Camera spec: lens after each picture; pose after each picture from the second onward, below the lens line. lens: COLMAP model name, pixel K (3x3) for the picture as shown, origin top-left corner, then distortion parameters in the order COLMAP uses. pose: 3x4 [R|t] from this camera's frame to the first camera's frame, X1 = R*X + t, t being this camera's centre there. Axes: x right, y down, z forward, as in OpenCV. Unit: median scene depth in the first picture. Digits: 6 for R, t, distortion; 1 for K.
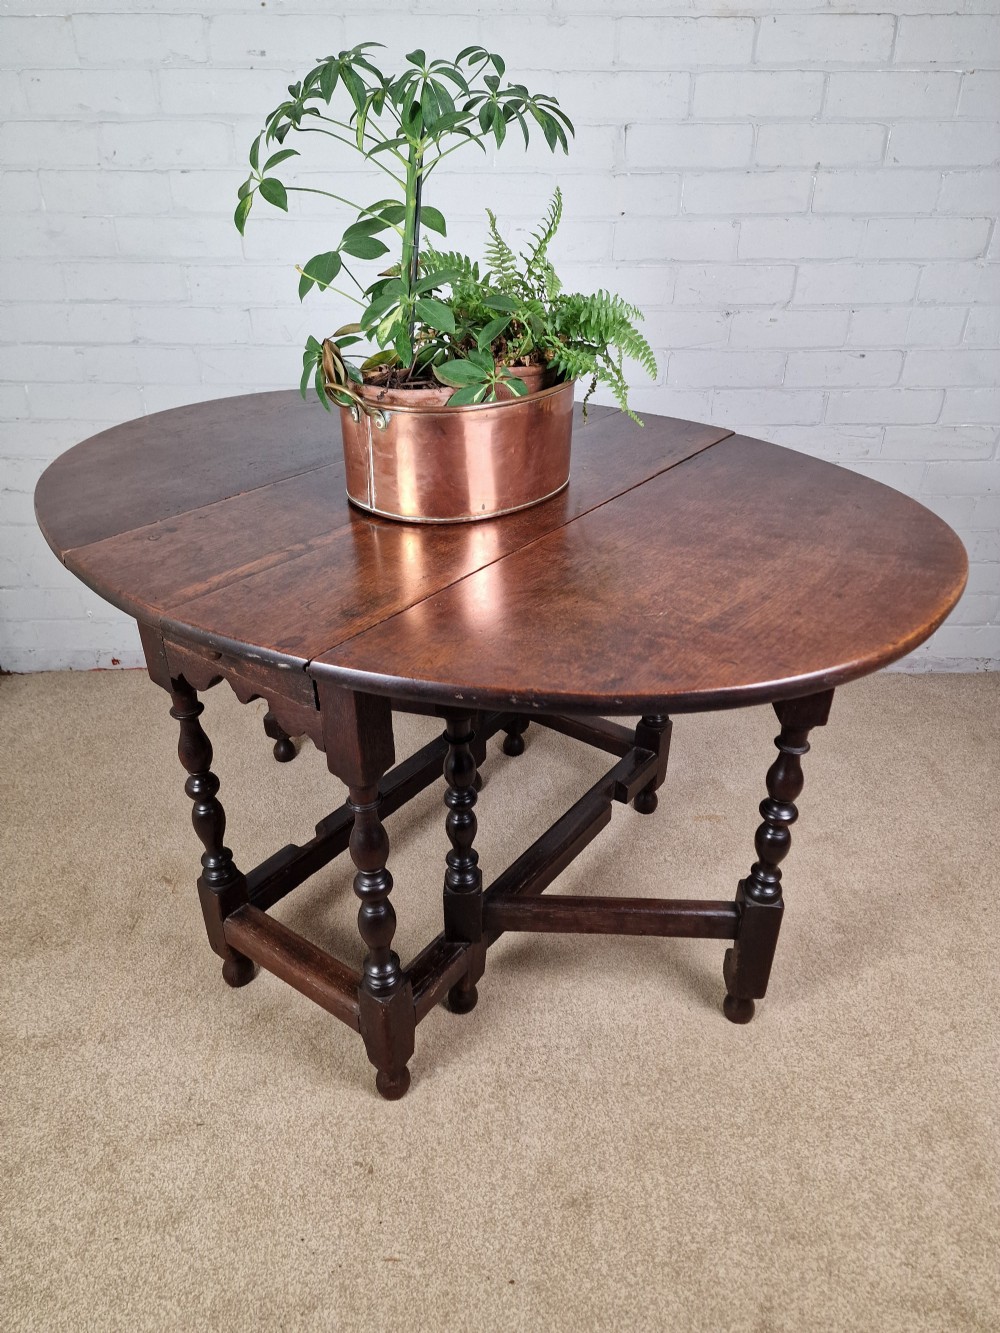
lens RADIAL K [[865.3, 0, 497.3], [0, 865.3, 665.0], [0, 0, 1]] dist [0.064209, -0.046221]
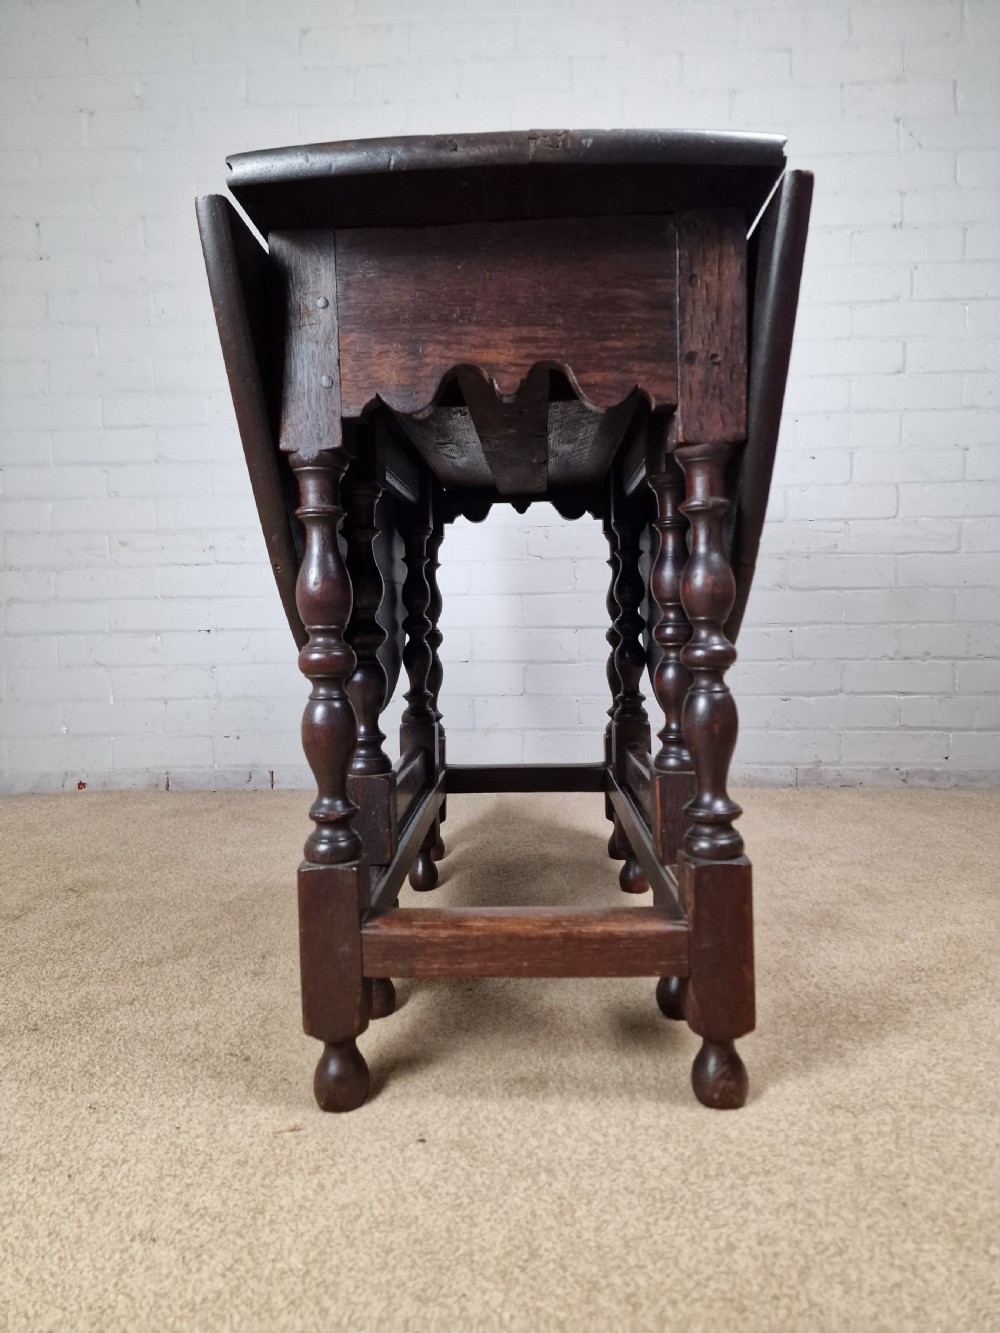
lens RADIAL K [[865.3, 0, 499.6], [0, 865.3, 675.0], [0, 0, 1]] dist [0.064209, -0.046221]
pose [[0.999475, -0.014270, -0.029098, 0.087586], [0.000071, 0.898807, -0.438345, 0.587732], [0.032409, 0.438113, 0.898335, 0.208712]]
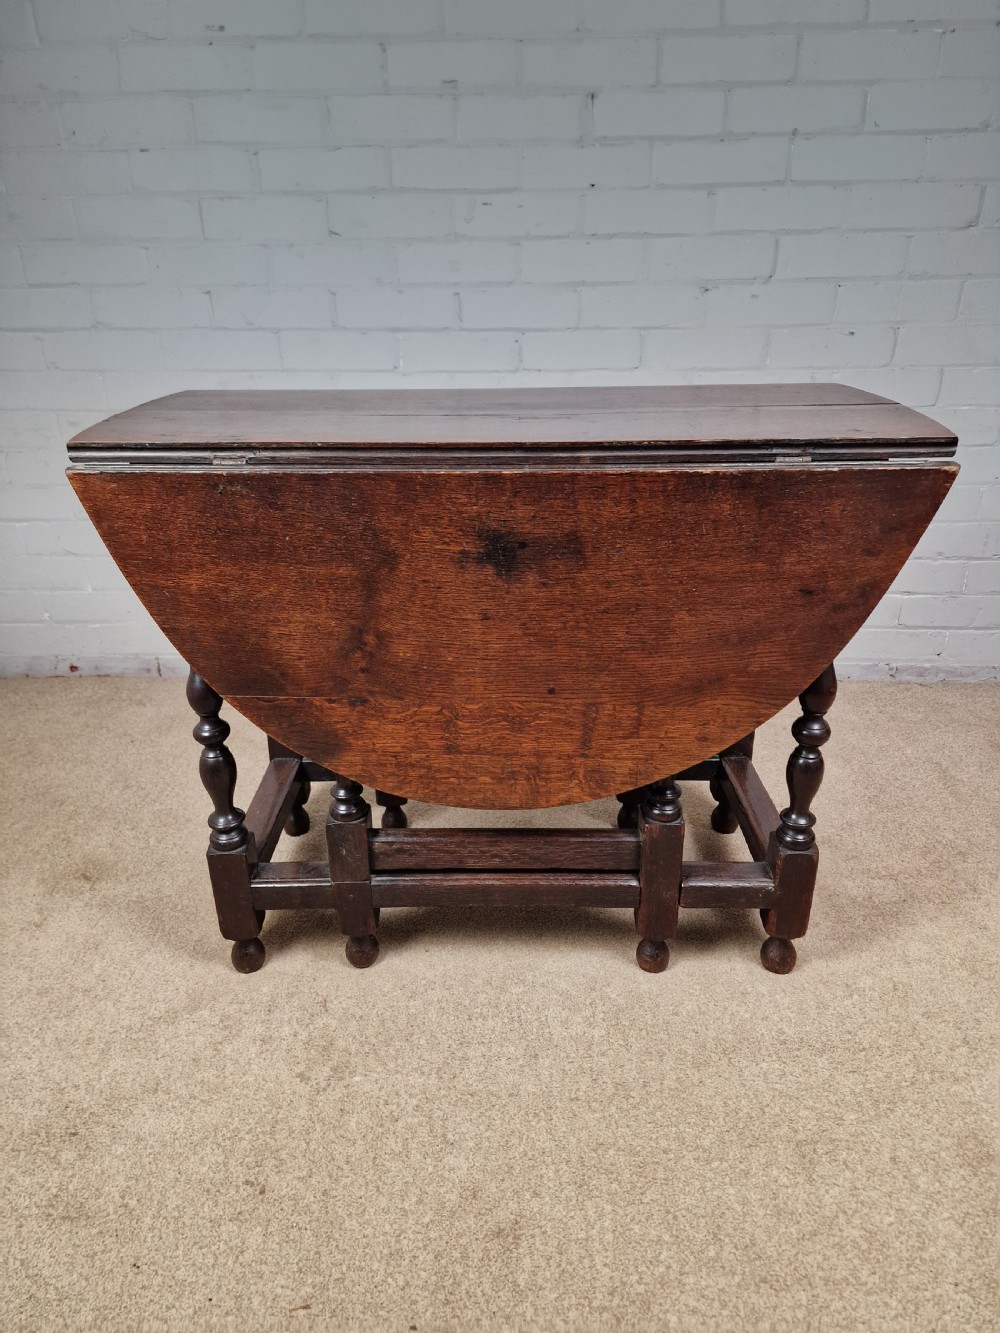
lens RADIAL K [[865.3, 0, 492.9], [0, 865.3, 668.2], [0, 0, 1]] dist [0.064209, -0.046221]
pose [[0.999433, 0.002267, -0.033593, 0.100758], [-0.005063, 0.996507, -0.083360, 0.140489], [0.033287, 0.083483, 0.995953, 0.120818]]
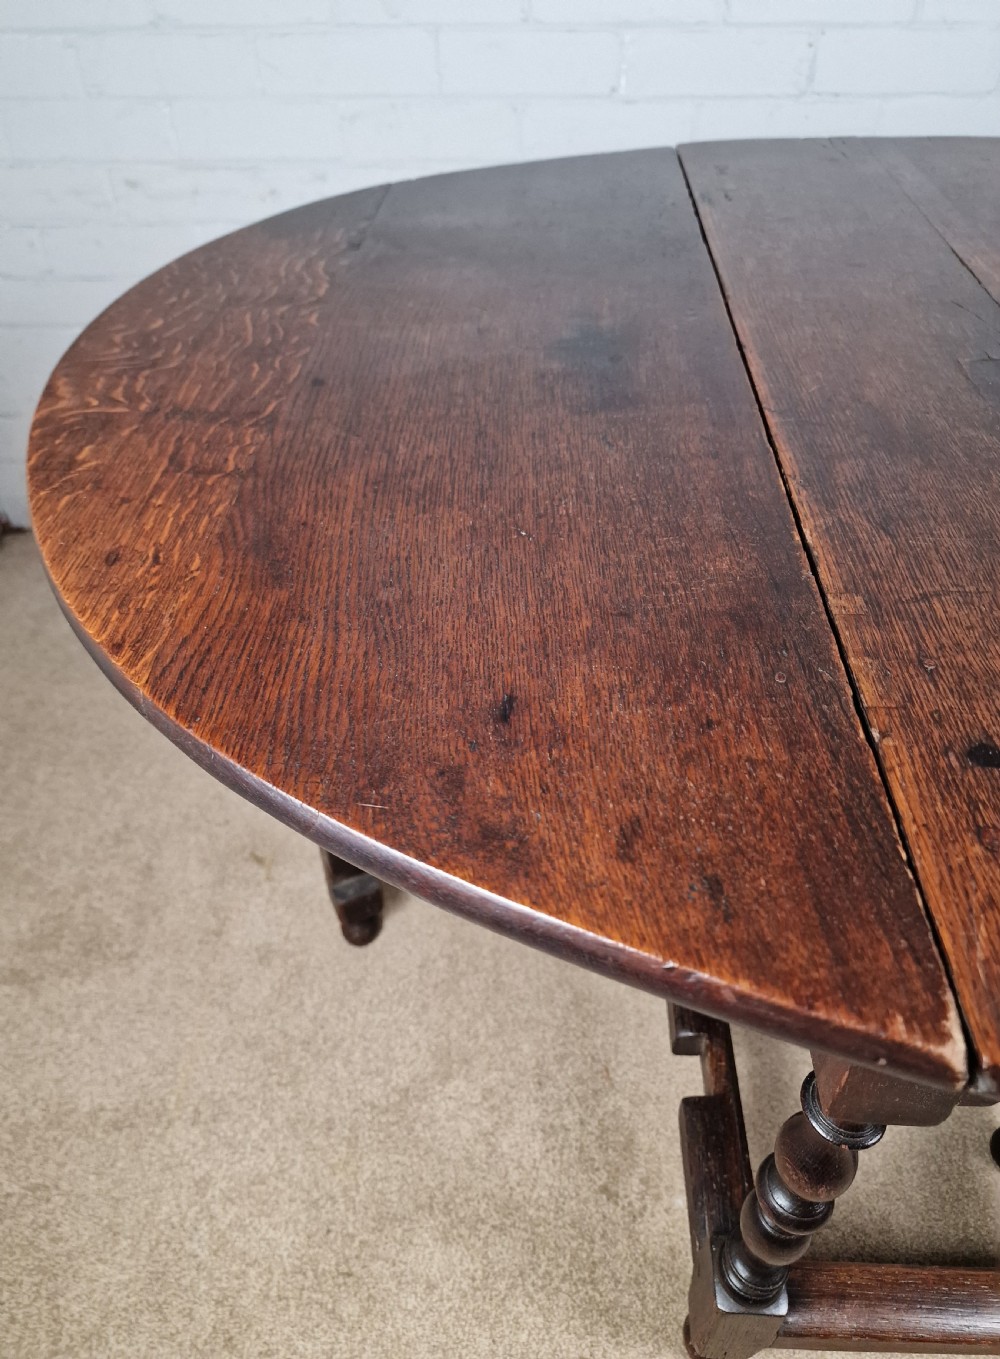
lens RADIAL K [[915.0, 0, 496.7], [0, 915.0, 675.9], [0, 0, 1]] dist [0.044178, -0.031473]
pose [[0.998553, 0.021878, -0.049126, -0.196700], [-0.009919, 0.972761, 0.231598, -0.111023], [0.052854, -0.230776, 0.971570, 0.410584]]
